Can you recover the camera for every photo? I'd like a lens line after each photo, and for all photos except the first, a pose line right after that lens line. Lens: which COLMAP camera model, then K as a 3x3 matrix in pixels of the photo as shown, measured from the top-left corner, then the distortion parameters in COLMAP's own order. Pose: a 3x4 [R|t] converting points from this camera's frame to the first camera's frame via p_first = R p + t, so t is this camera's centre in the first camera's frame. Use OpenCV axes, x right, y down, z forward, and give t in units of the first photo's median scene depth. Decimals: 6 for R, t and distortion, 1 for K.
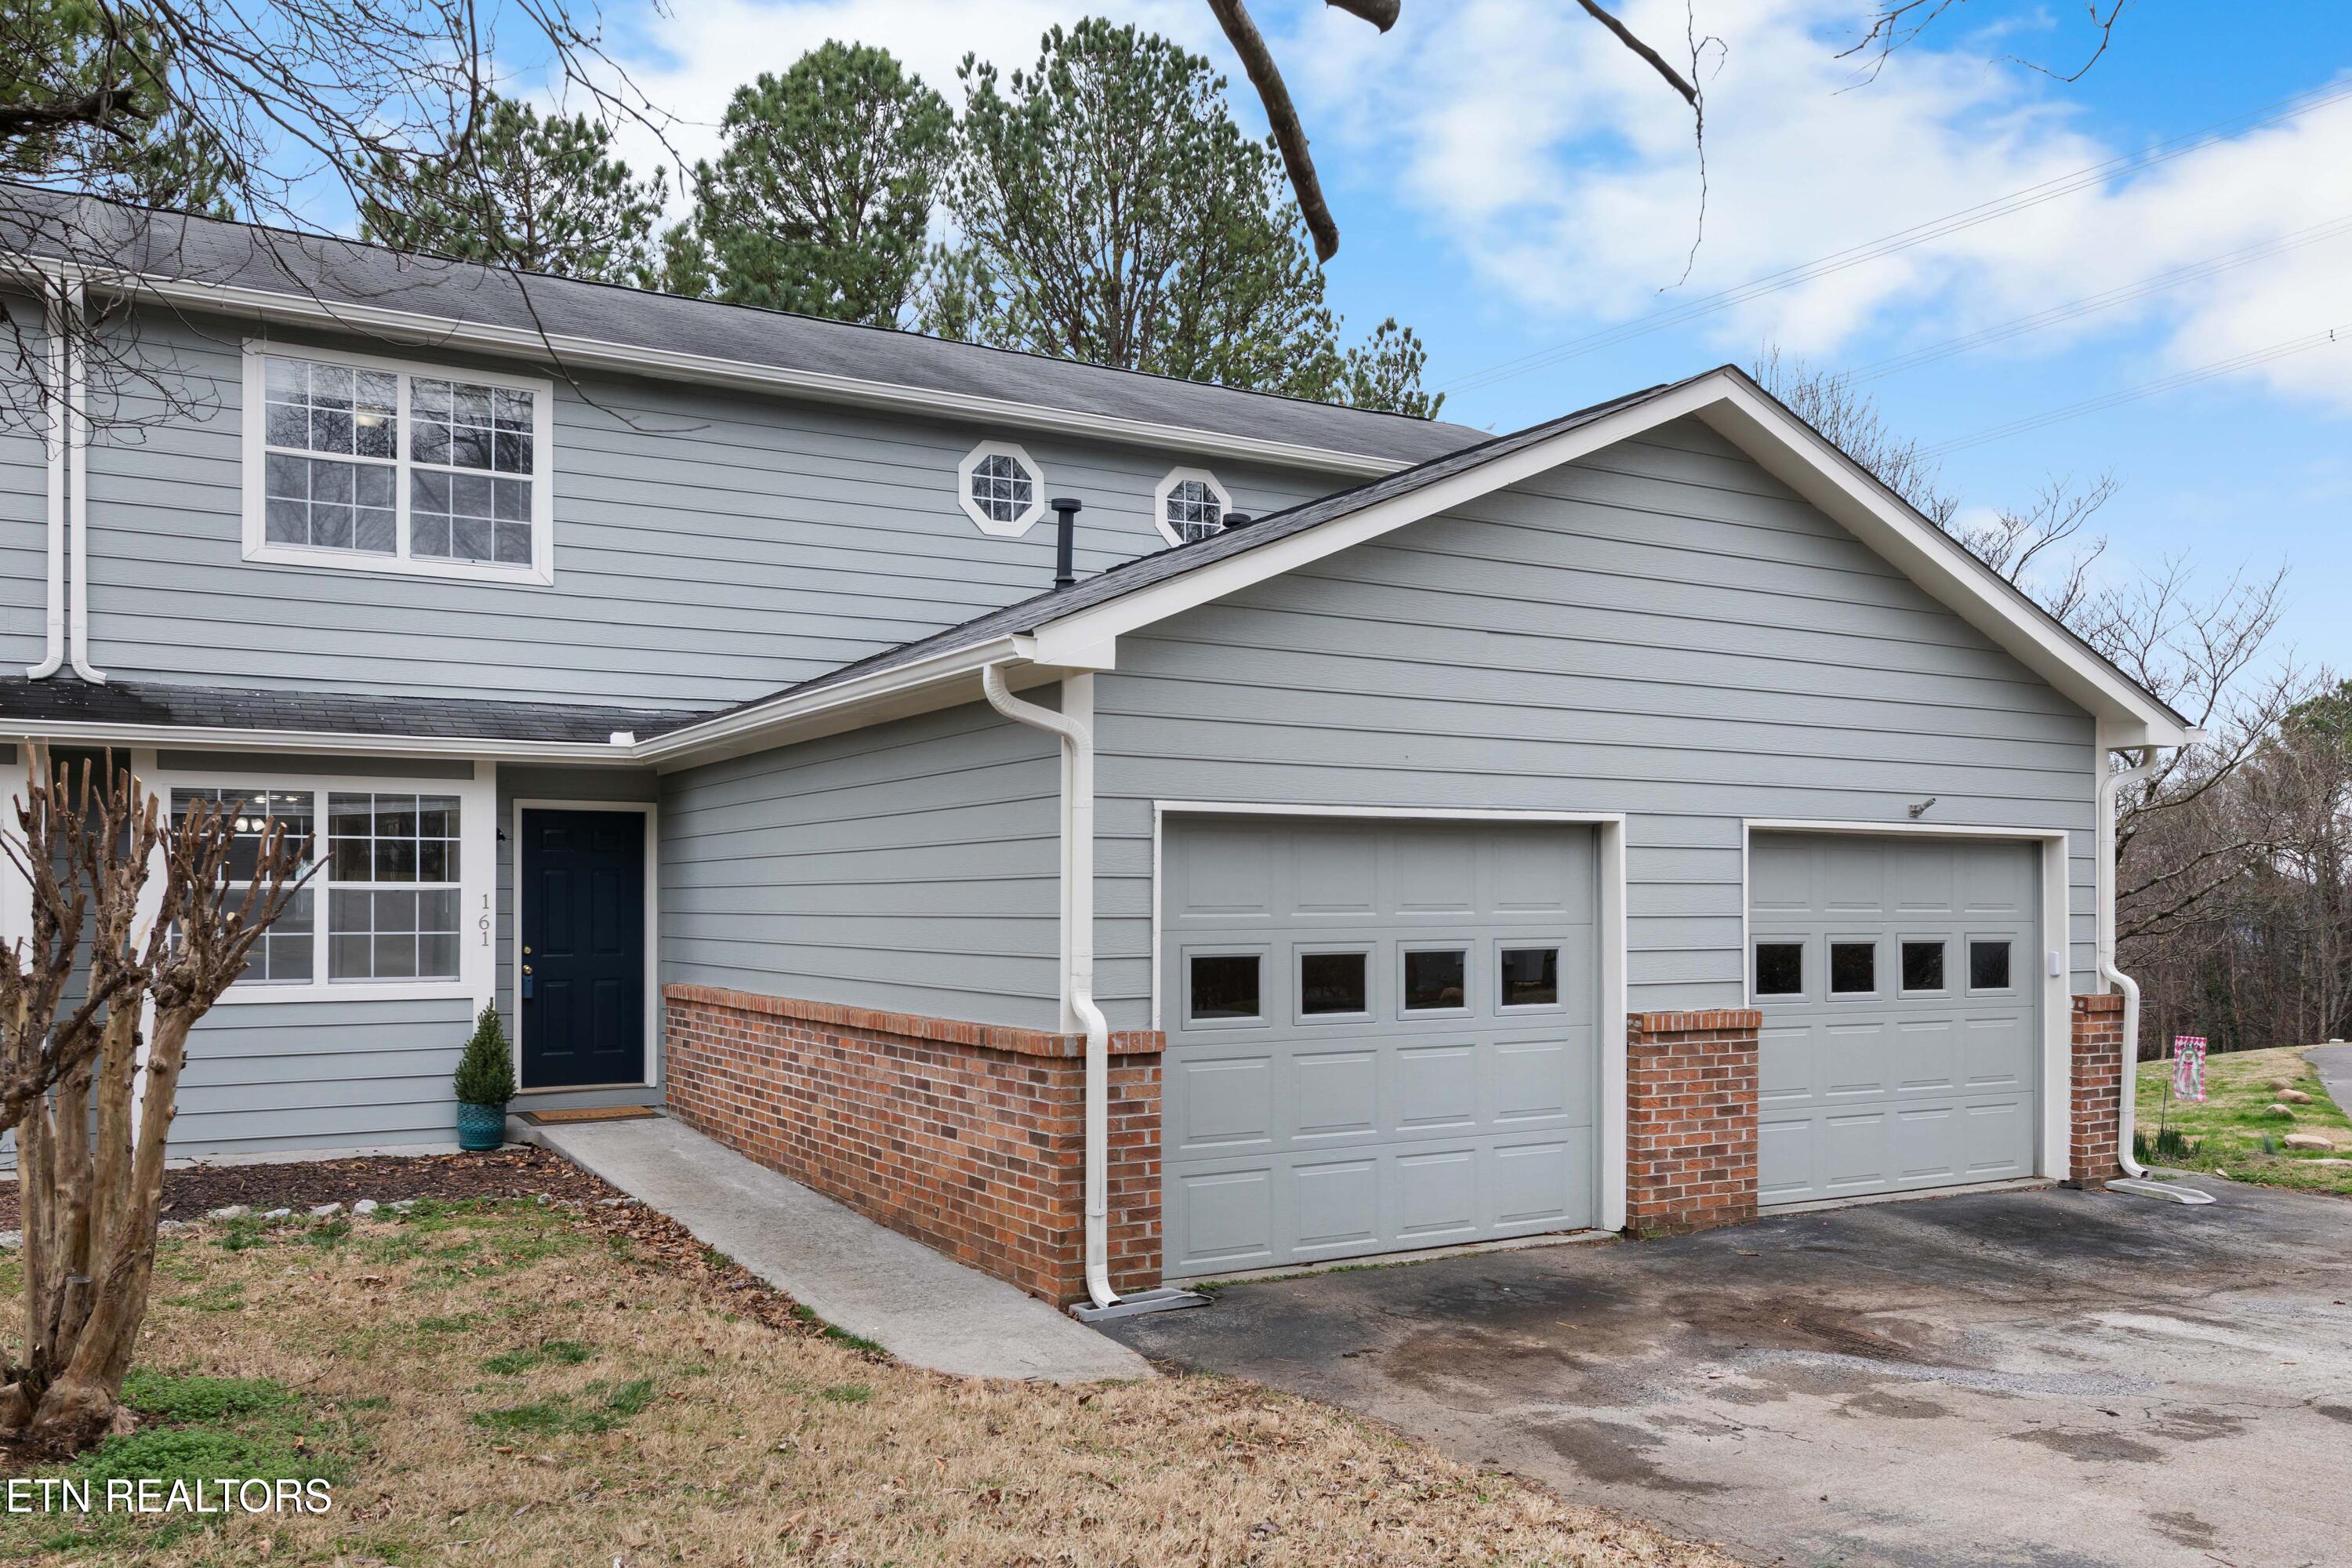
lens RADIAL K [[1541.7, 0, 1175.0], [0, 1541.7, 634.3], [0, 0, 1]] dist [0.004175, 0.000774]
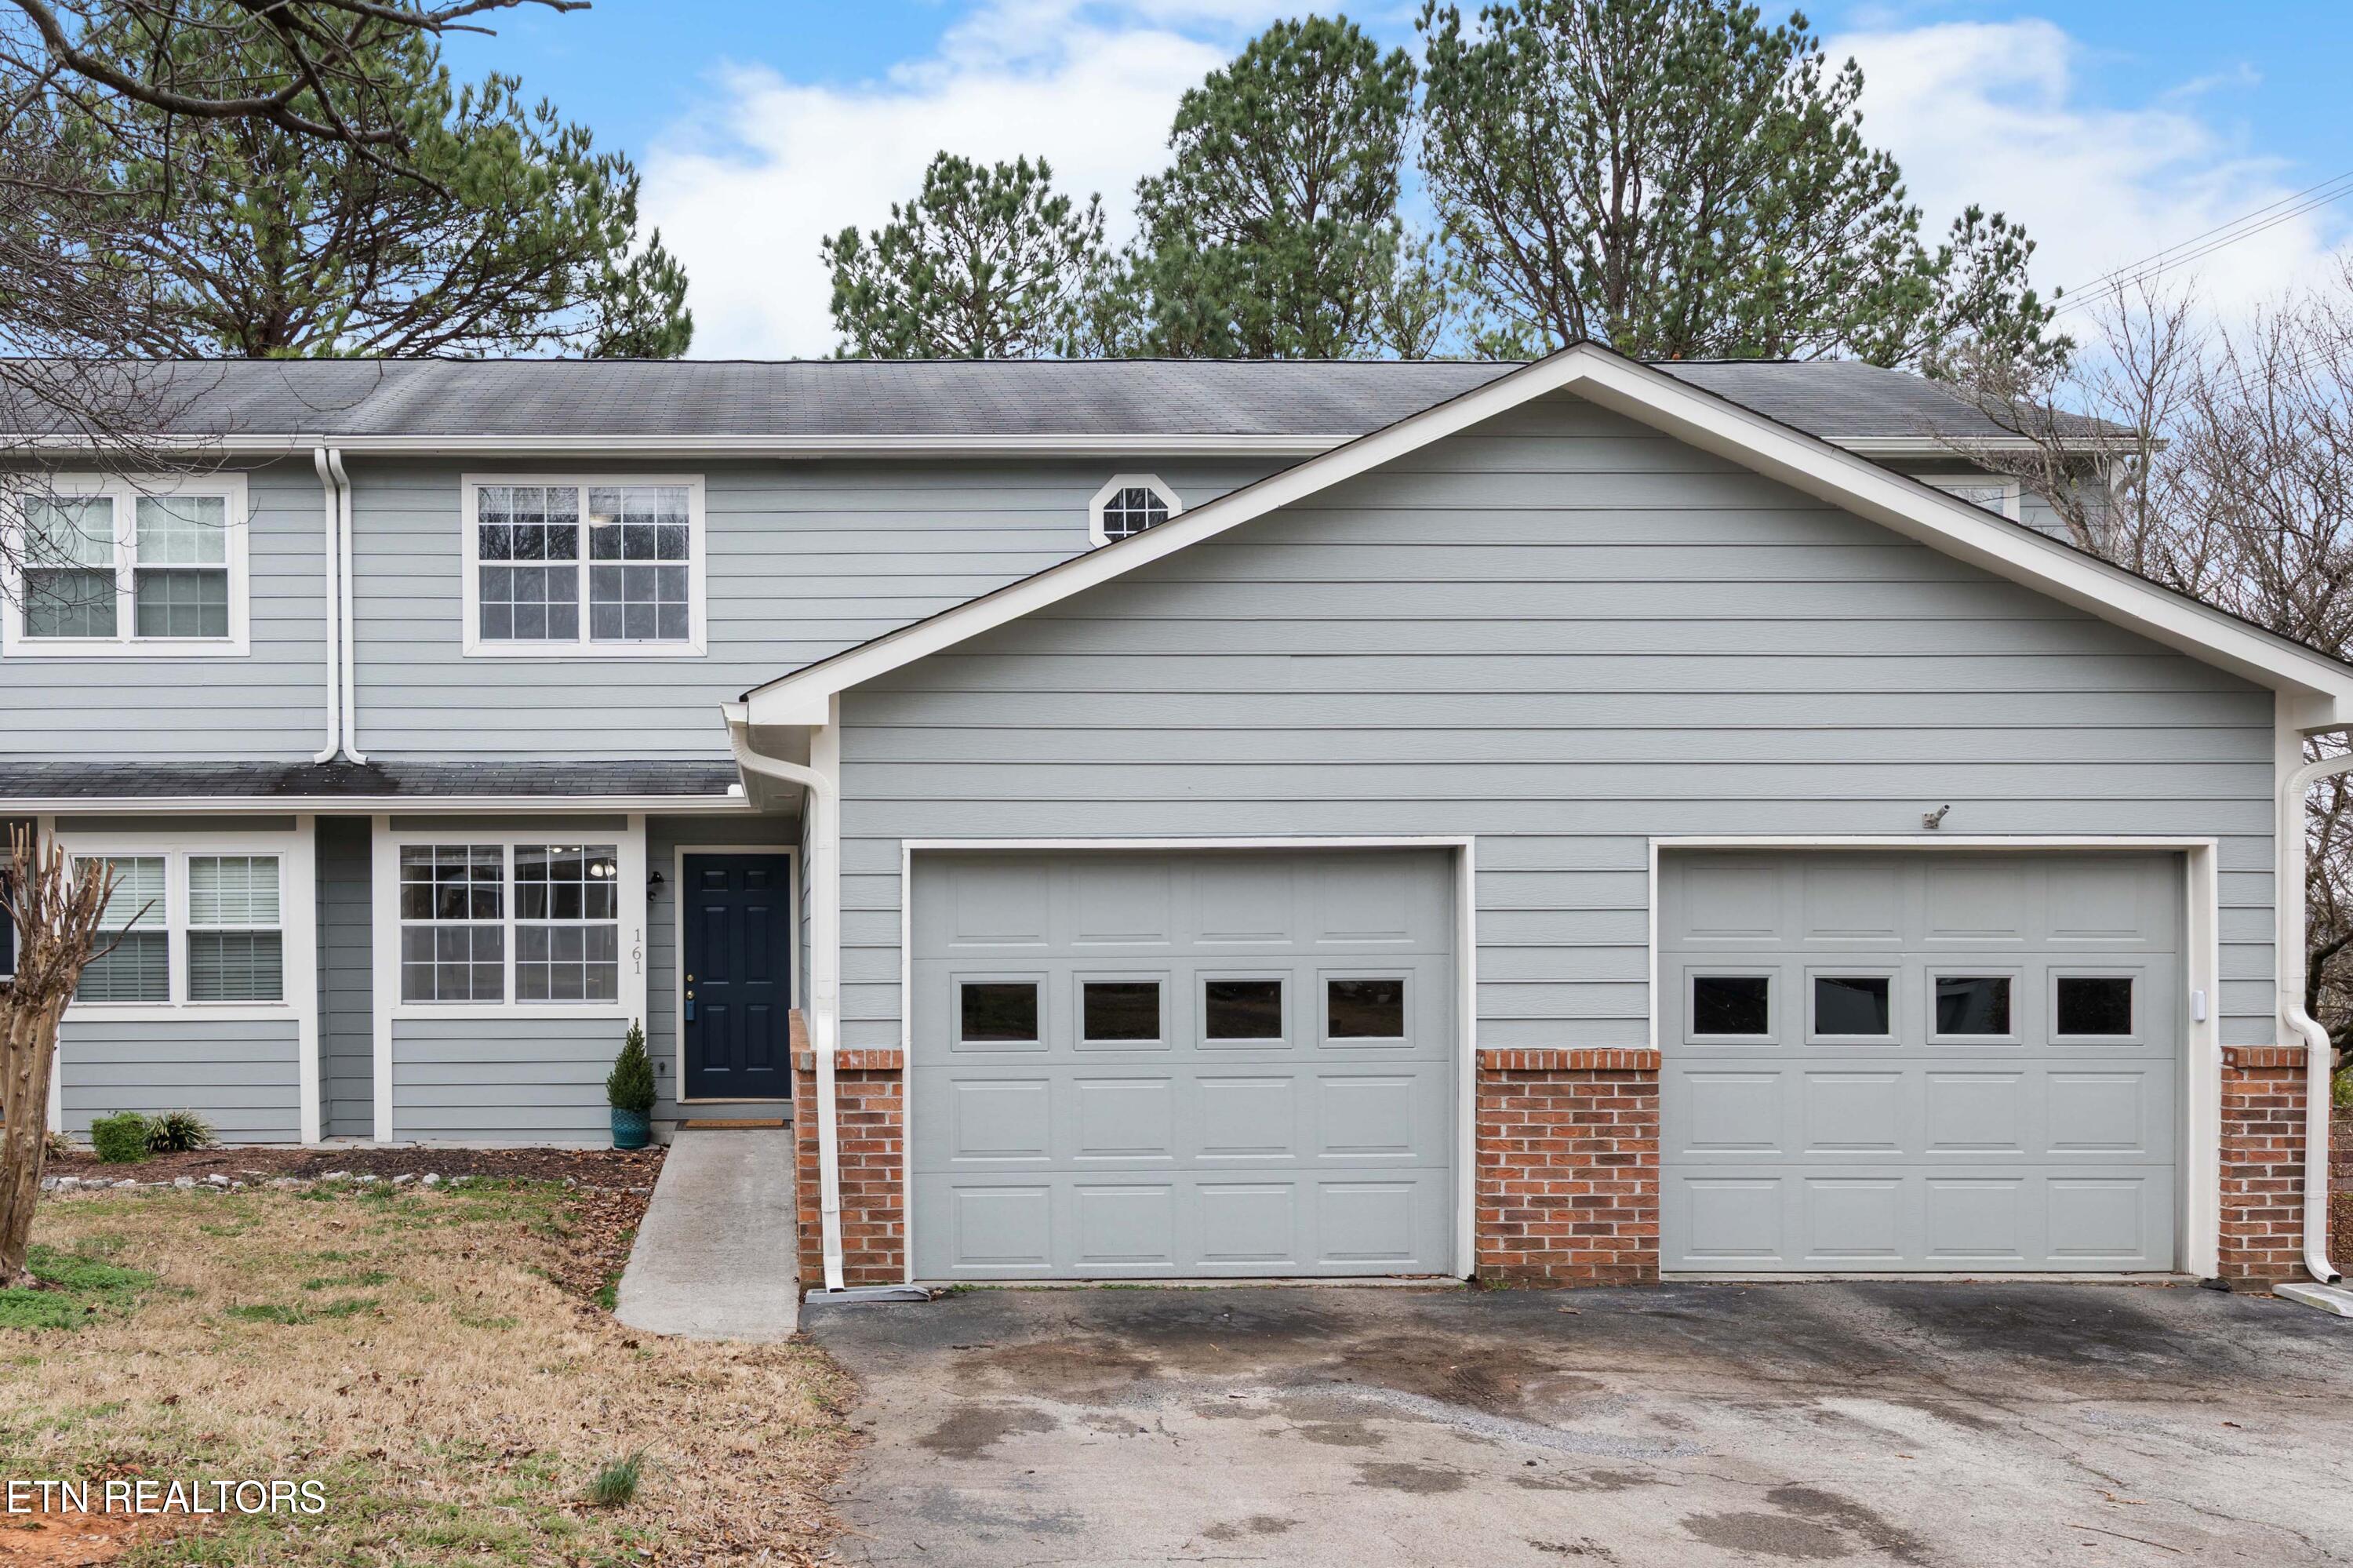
lens RADIAL K [[1798.1, 0, 1235.1], [0, 1798.1, 598.8], [0, 0, 1]] dist [0.007791, -0.008085]
pose [[0.908945, -0.080659, -0.409039, 0.617297], [0.075001, 0.996736, -0.029883, -0.006011], [0.410114, -0.003516, 0.912028, -0.058436]]
